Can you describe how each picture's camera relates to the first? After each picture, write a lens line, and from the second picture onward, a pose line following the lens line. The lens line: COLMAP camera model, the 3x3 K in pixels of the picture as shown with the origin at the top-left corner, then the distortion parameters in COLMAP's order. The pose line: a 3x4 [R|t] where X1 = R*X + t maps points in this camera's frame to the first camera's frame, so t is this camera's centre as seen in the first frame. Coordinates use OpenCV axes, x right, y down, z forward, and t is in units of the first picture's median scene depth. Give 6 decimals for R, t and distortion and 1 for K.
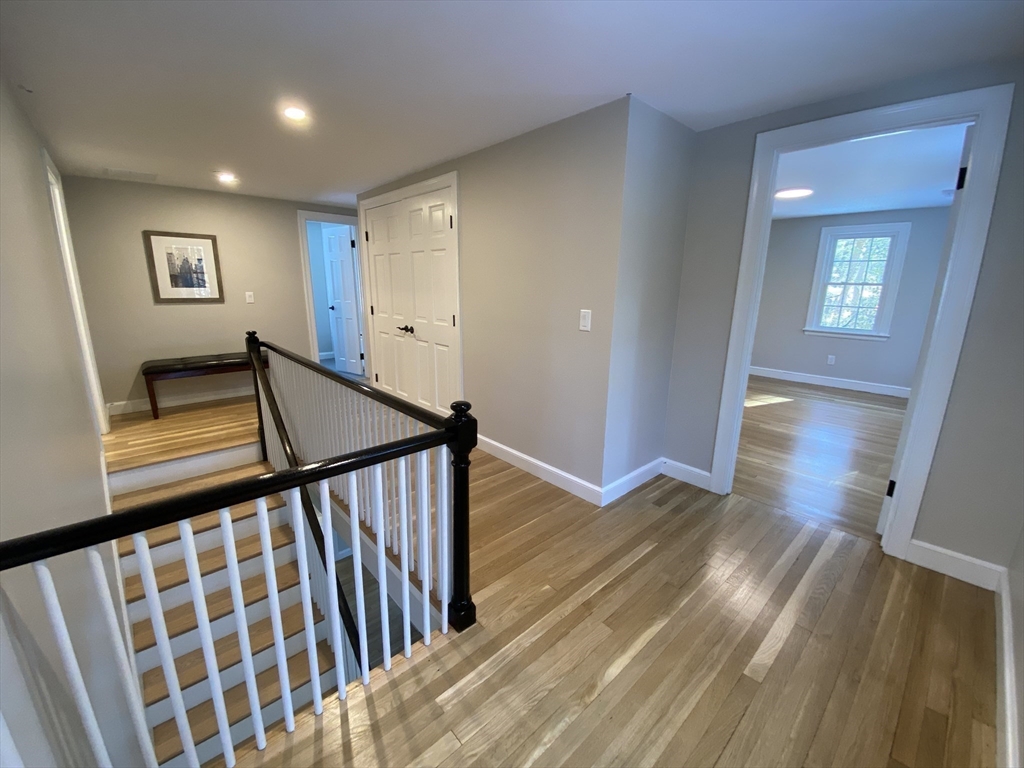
lens RADIAL K [[416.9, 0, 510.8], [0, 416.9, 387.8], [0, 0, 1]] dist [0.016489, -0.021911]
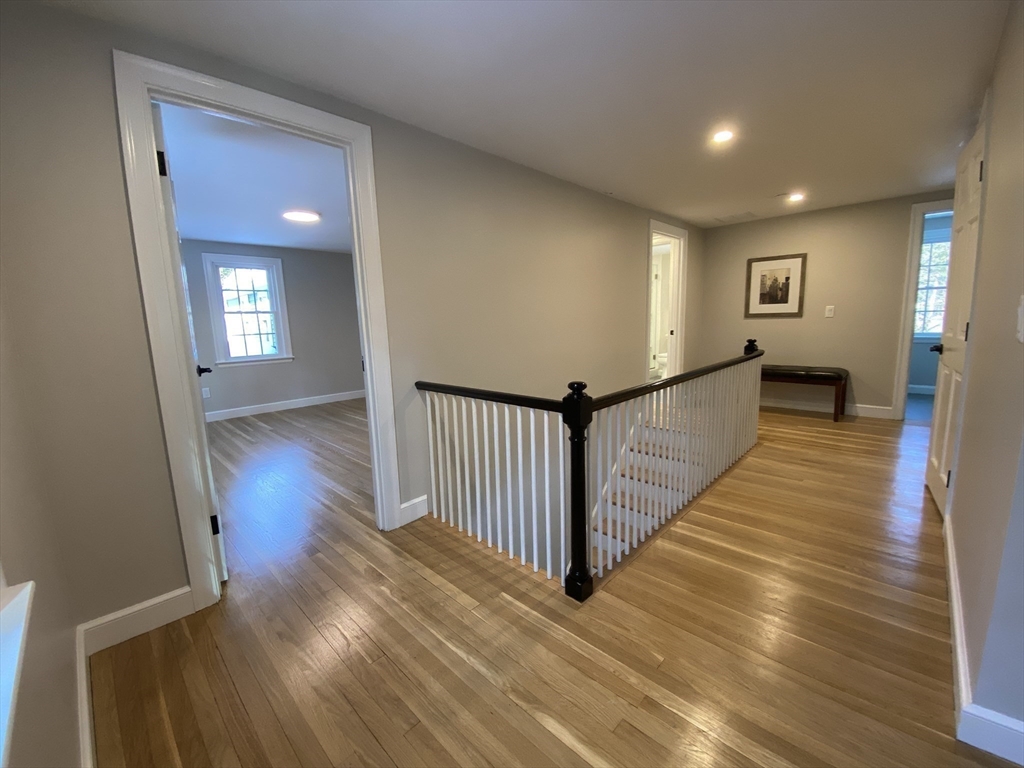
lens RADIAL K [[416.9, 0, 510.8], [0, 416.9, 387.8], [0, 0, 1]] dist [0.016489, -0.021911]
pose [[0.057837, 0.148770, -0.987179, 0.427952], [-0.212653, 0.967976, 0.133417, -0.025746], [0.975414, 0.202211, 0.087621, 0.322558]]
